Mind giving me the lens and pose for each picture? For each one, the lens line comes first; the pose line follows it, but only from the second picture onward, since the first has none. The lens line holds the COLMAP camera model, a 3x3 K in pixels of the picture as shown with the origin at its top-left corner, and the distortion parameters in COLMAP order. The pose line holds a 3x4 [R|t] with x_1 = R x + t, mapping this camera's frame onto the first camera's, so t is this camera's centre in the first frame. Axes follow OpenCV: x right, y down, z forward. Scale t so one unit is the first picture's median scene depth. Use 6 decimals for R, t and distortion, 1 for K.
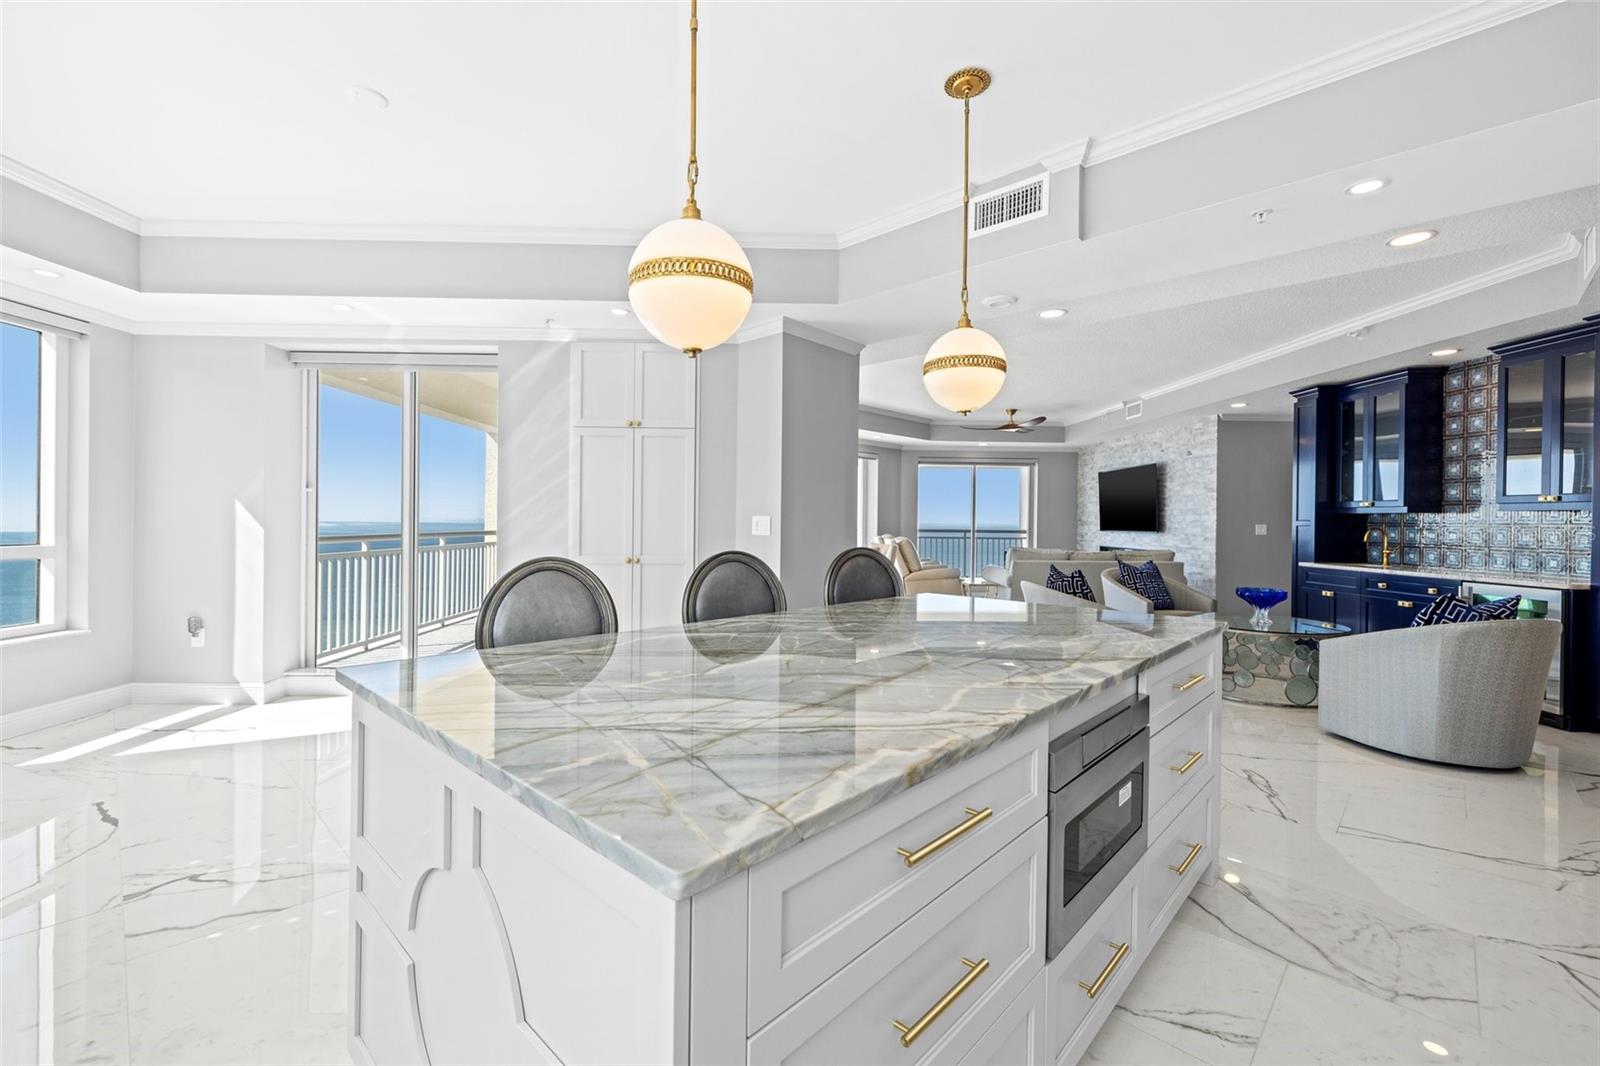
lens RADIAL K [[672.0, 0, 797.3], [0, 672.0, 522.9], [0, 0, 1]] dist [0.000293, -0.000228]
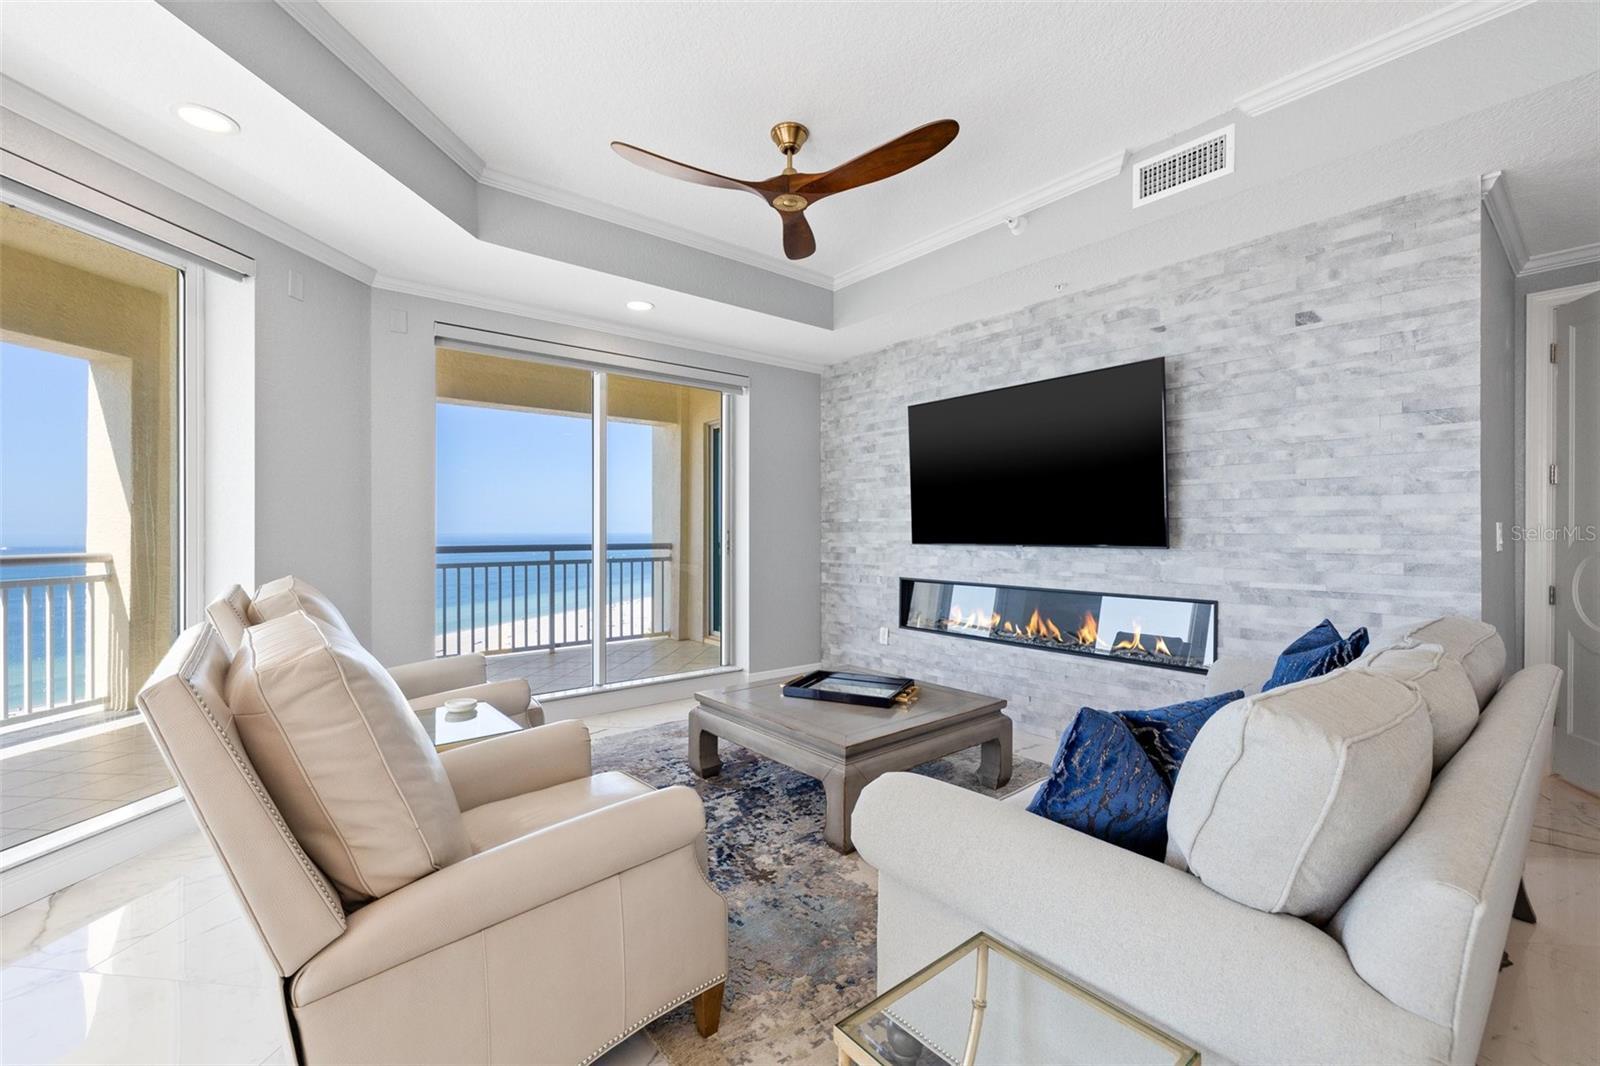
lens RADIAL K [[672.0, 0, 797.3], [0, 672.0, 522.9], [0, 0, 1]] dist [0.000293, -0.000228]
pose [[0.785673, 0.001045, 0.618641, 0.131884], [0.007951, 0.999899, -0.011788, 0.003022], [-0.618591, 0.014180, 0.785586, 0.716481]]
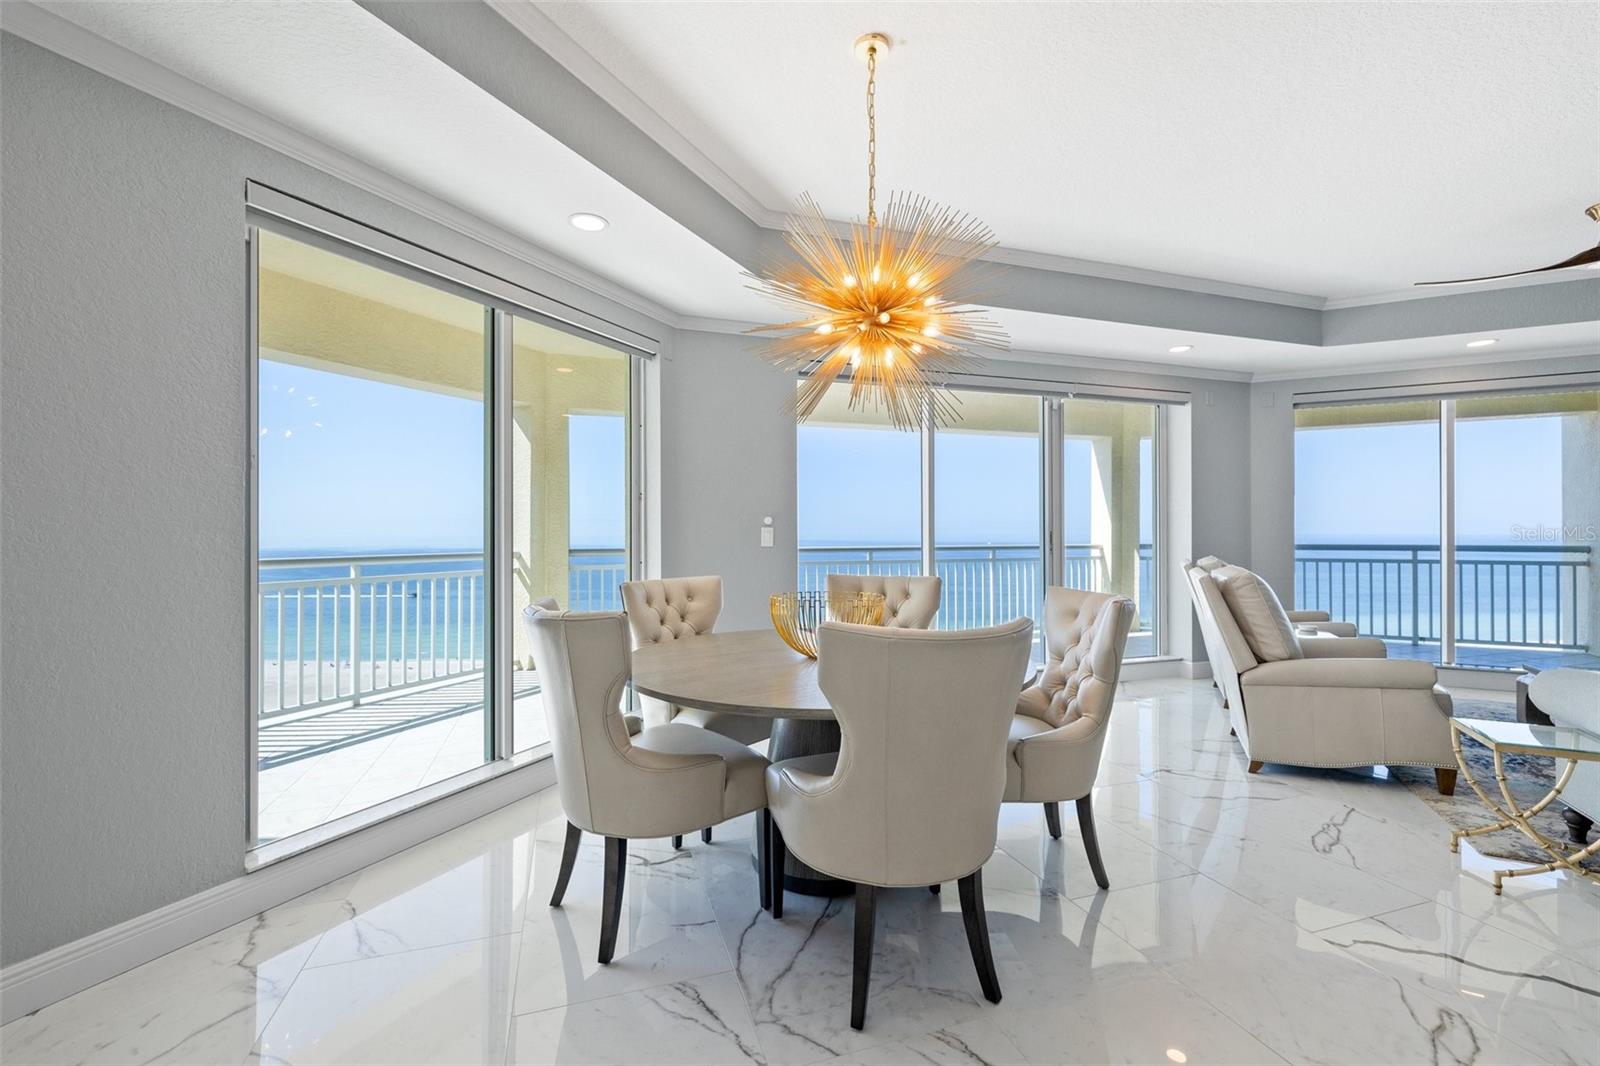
lens RADIAL K [[684.2, 0, 758.2], [0, 684.2, 531.8], [0, 0, 1]] dist [-0.012736, -0.000091]
pose [[0.876613, -0.006377, -0.481154, 0.089433], [0.003641, 0.999971, -0.006620, 0.002821], [0.481183, 0.004052, 0.876611, 0.448535]]
